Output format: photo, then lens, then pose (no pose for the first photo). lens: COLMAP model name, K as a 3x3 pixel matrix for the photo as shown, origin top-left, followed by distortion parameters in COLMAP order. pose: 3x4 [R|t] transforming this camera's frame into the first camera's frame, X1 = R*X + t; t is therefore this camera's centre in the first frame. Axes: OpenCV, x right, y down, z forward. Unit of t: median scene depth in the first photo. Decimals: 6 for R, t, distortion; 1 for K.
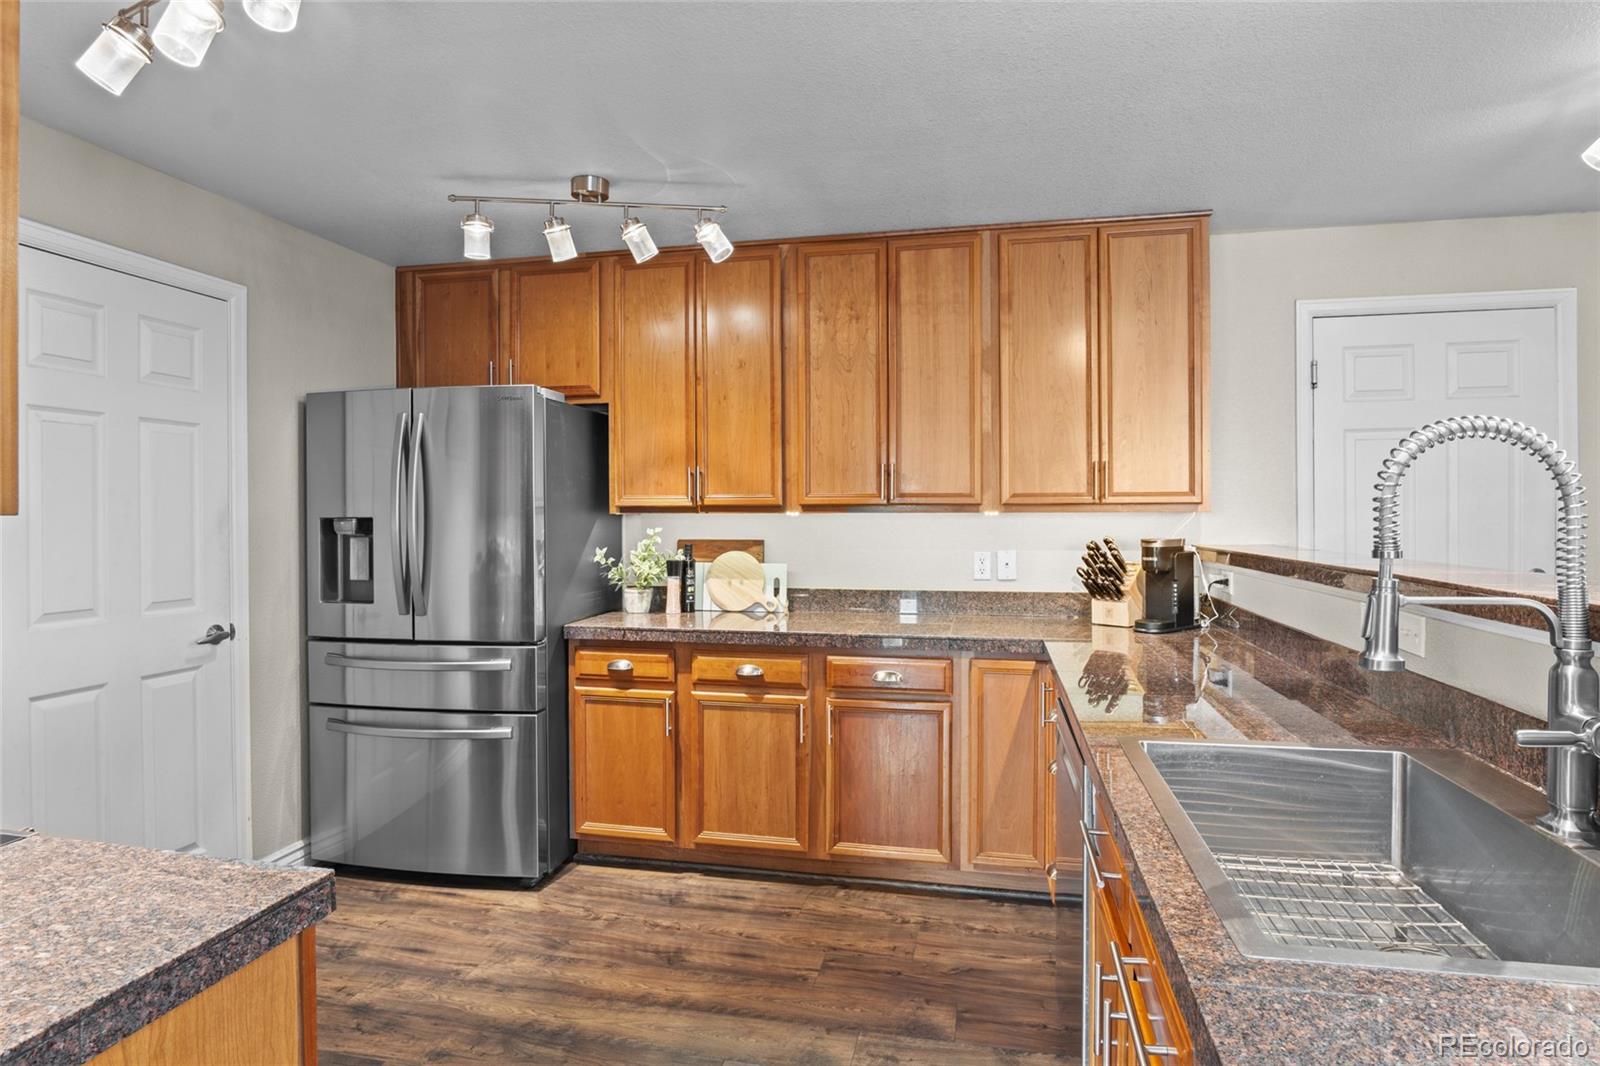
lens RADIAL K [[870.9, 0, 799.3], [0, 870.9, 525.0], [0, 0, 1]] dist [-0.023805, 0.000157]
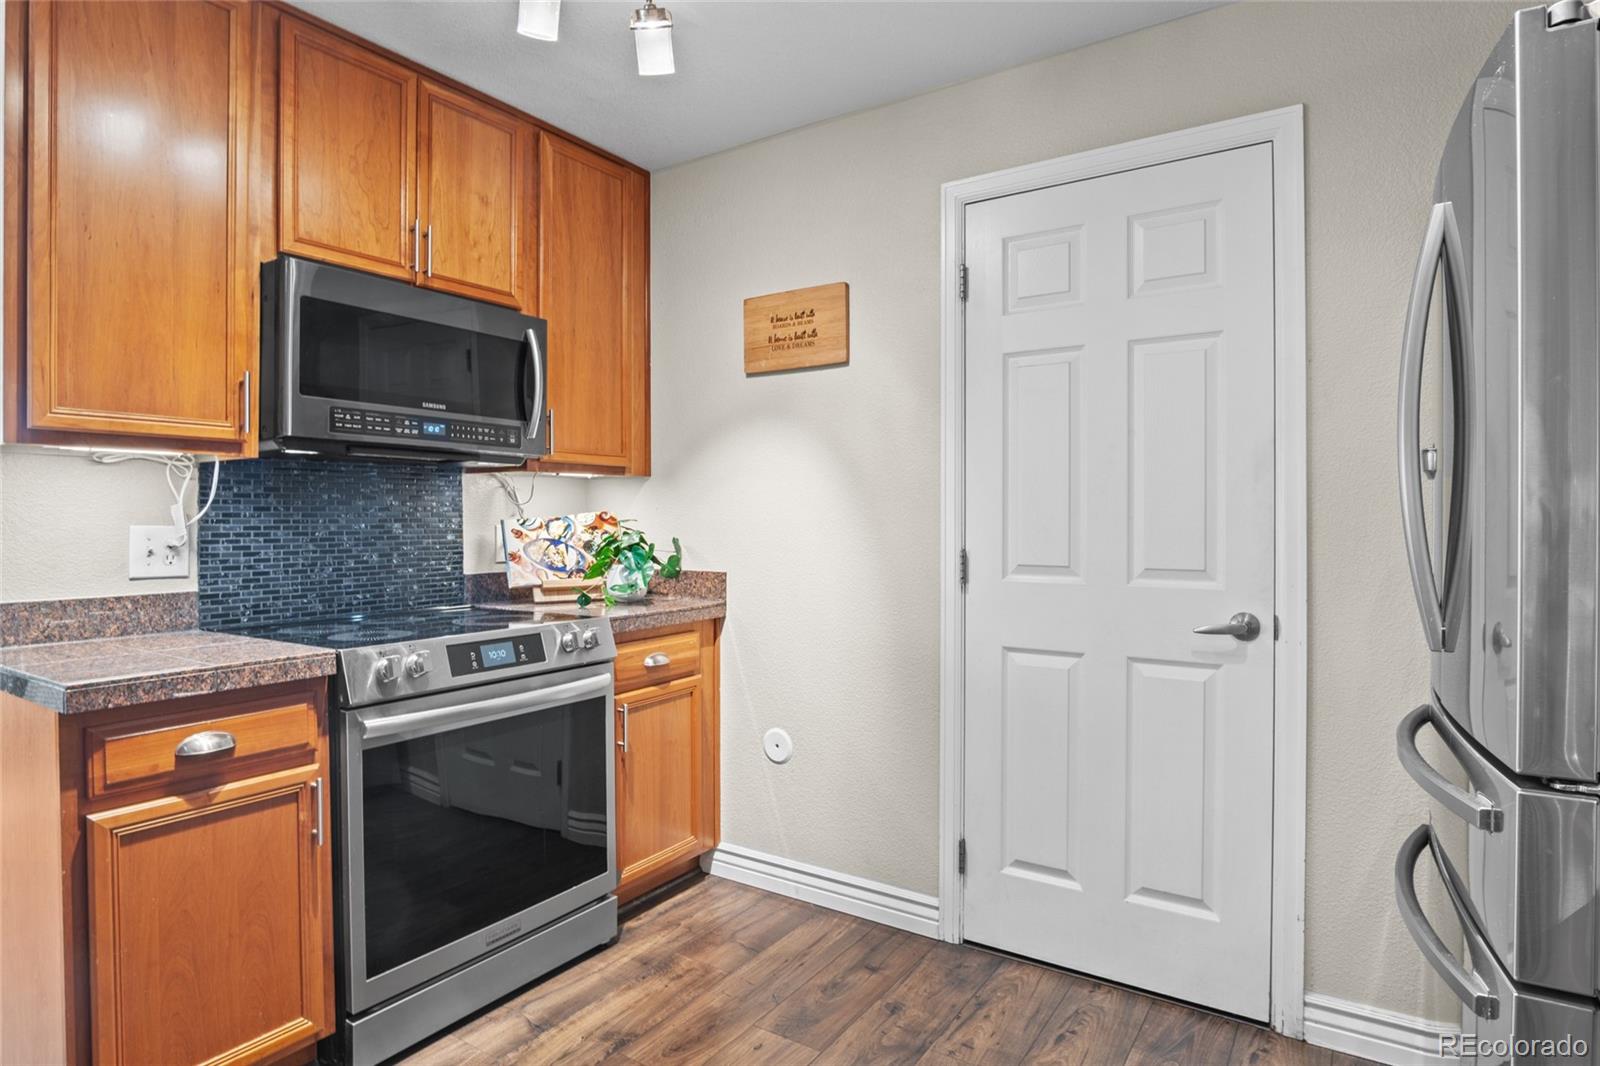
lens RADIAL K [[870.9, 0, 799.3], [0, 870.9, 525.0], [0, 0, 1]] dist [-0.023805, 0.000157]
pose [[-0.368709, 0.004866, -0.929532, 0.115551], [-0.007989, 0.999933, 0.008403, 0.043650], [0.929511, 0.010525, -0.368645, 0.958082]]
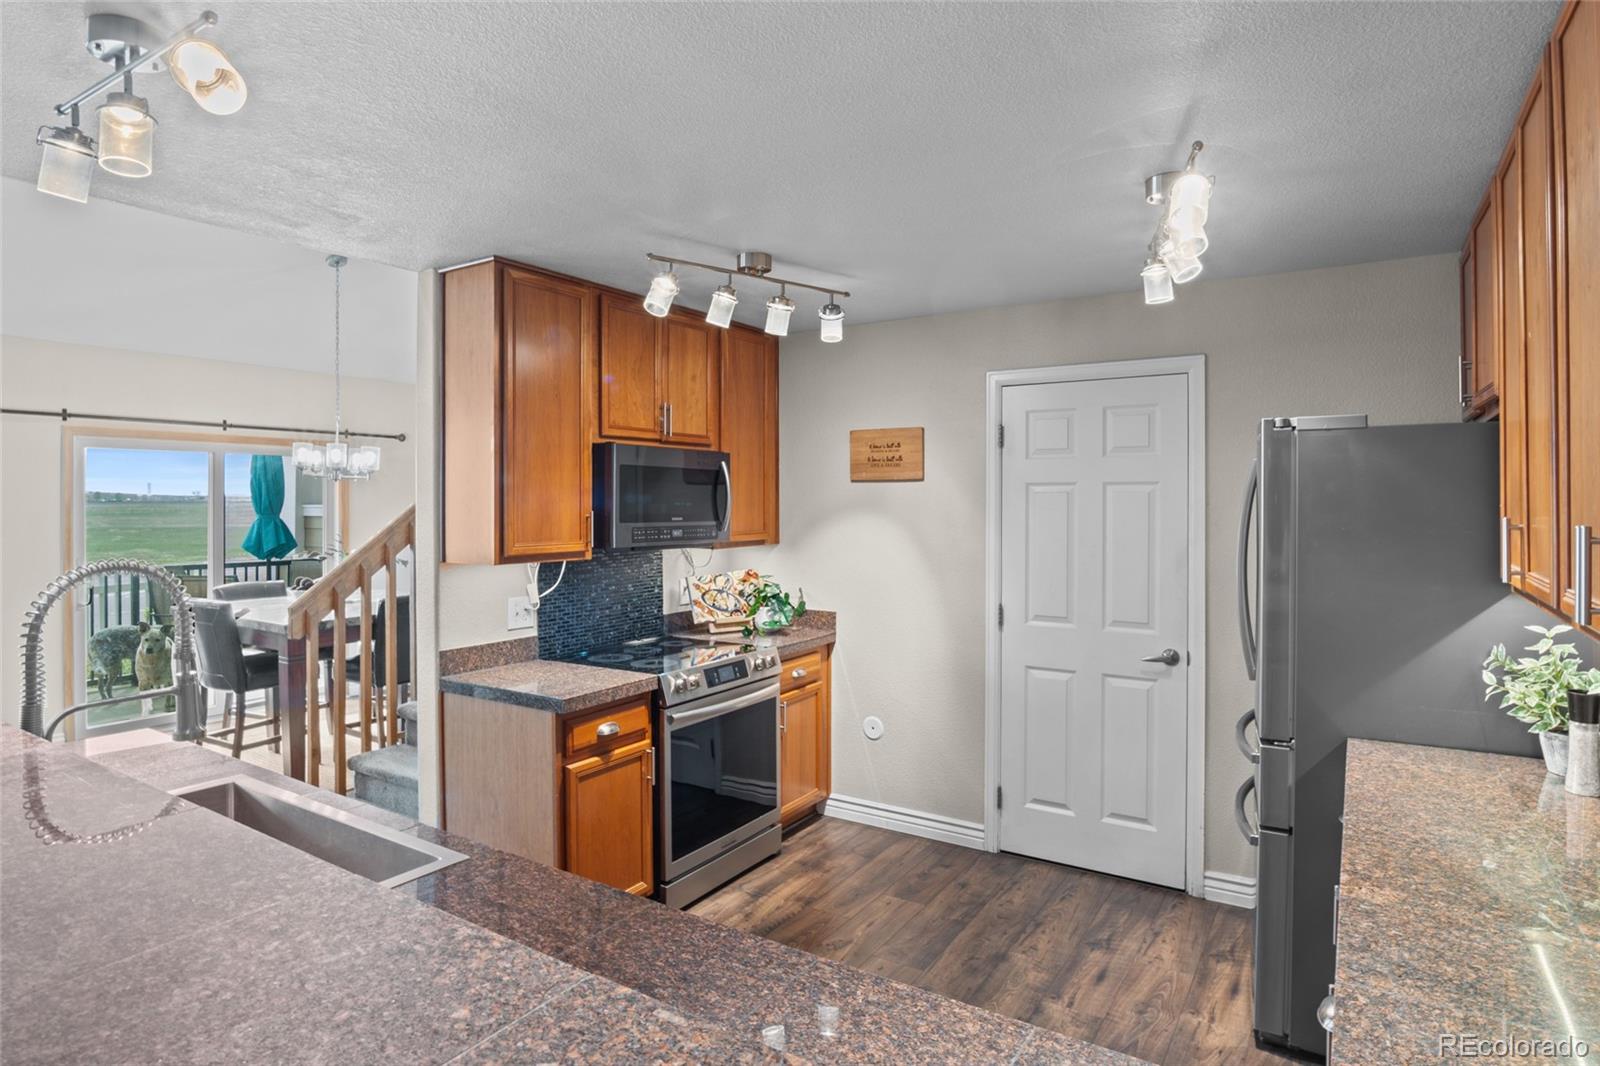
lens RADIAL K [[874.1, 0, 796.1], [0, 874.1, 505.9], [0, 0, 1]] dist [-0.023526, -0.000708]
pose [[-0.355048, 0.002041, -0.934846, 0.658250], [-0.009607, 0.999937, 0.005831, -0.087137], [0.934799, 0.011052, -0.355006, 0.977281]]
